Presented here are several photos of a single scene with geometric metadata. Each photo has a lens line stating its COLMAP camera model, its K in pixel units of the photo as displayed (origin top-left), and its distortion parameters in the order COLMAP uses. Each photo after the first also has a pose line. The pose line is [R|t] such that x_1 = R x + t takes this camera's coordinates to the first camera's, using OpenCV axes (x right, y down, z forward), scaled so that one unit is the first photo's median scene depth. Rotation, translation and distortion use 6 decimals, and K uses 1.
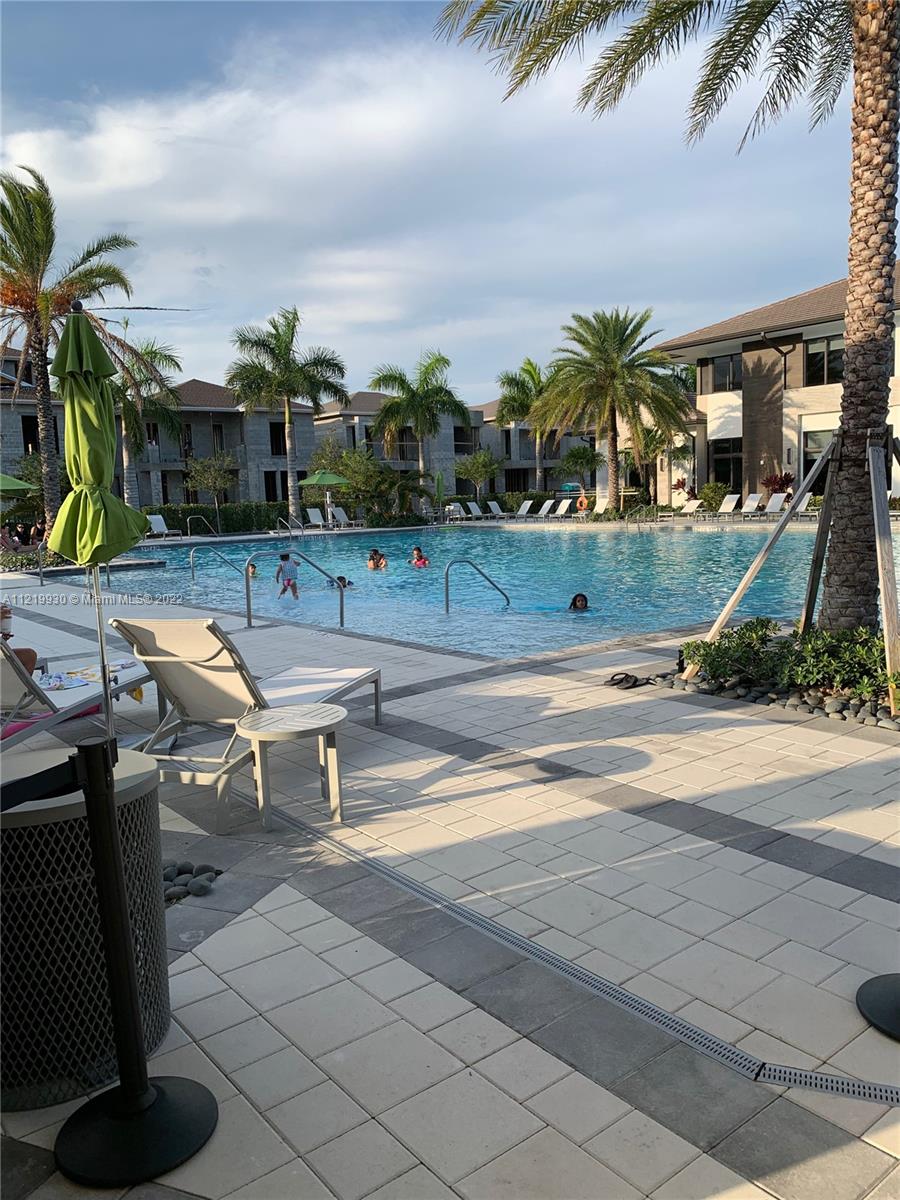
lens RADIAL K [[926.6, 0, 458.4], [0, 926.6, 607.5], [0, 0, 1]] dist [0.031161, -0.033346]
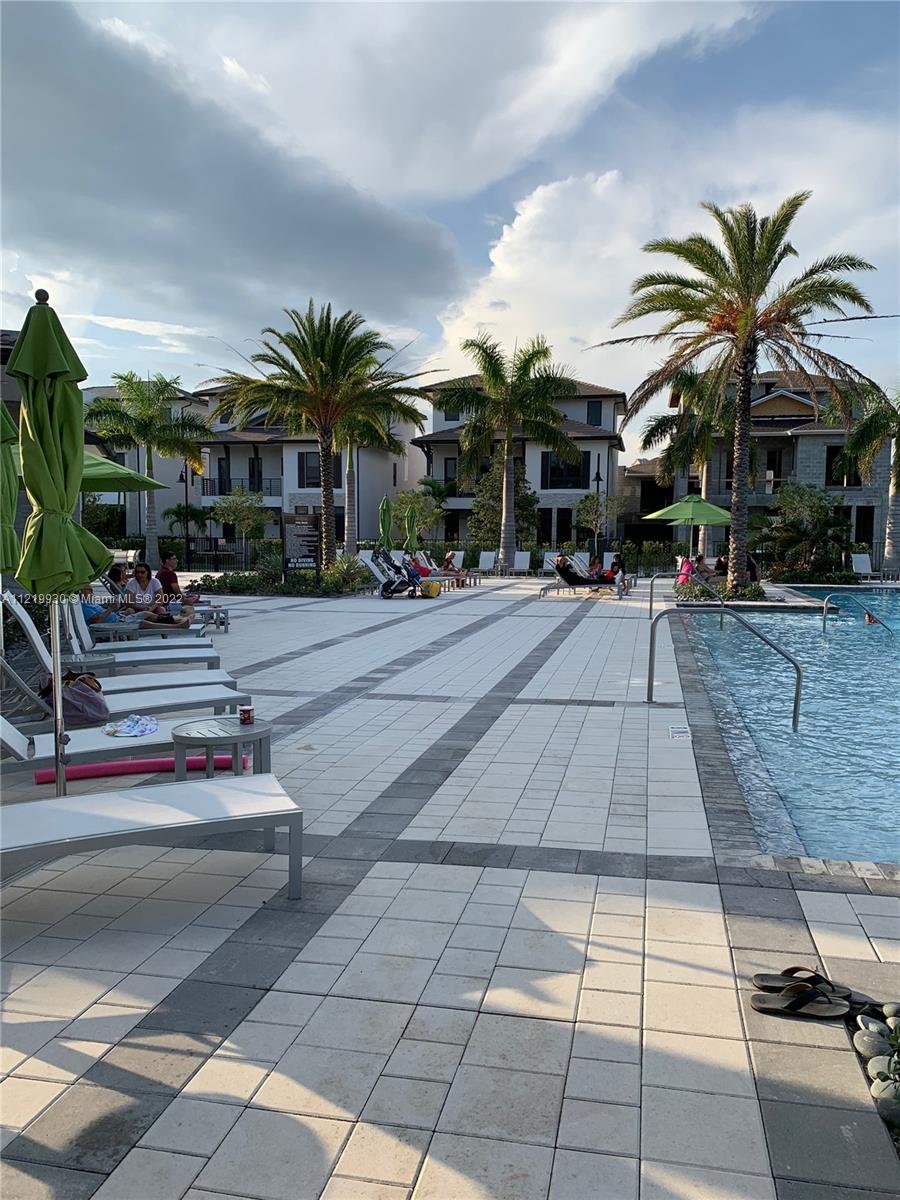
lens RADIAL K [[926.6, 0, 458.4], [0, 926.6, 607.5], [0, 0, 1]] dist [0.031161, -0.033346]
pose [[0.640241, 0.105873, -0.760843, 0.163963], [-0.131491, 0.990943, 0.027243, -0.036954], [0.756837, 0.082602, 0.648363, 0.246146]]
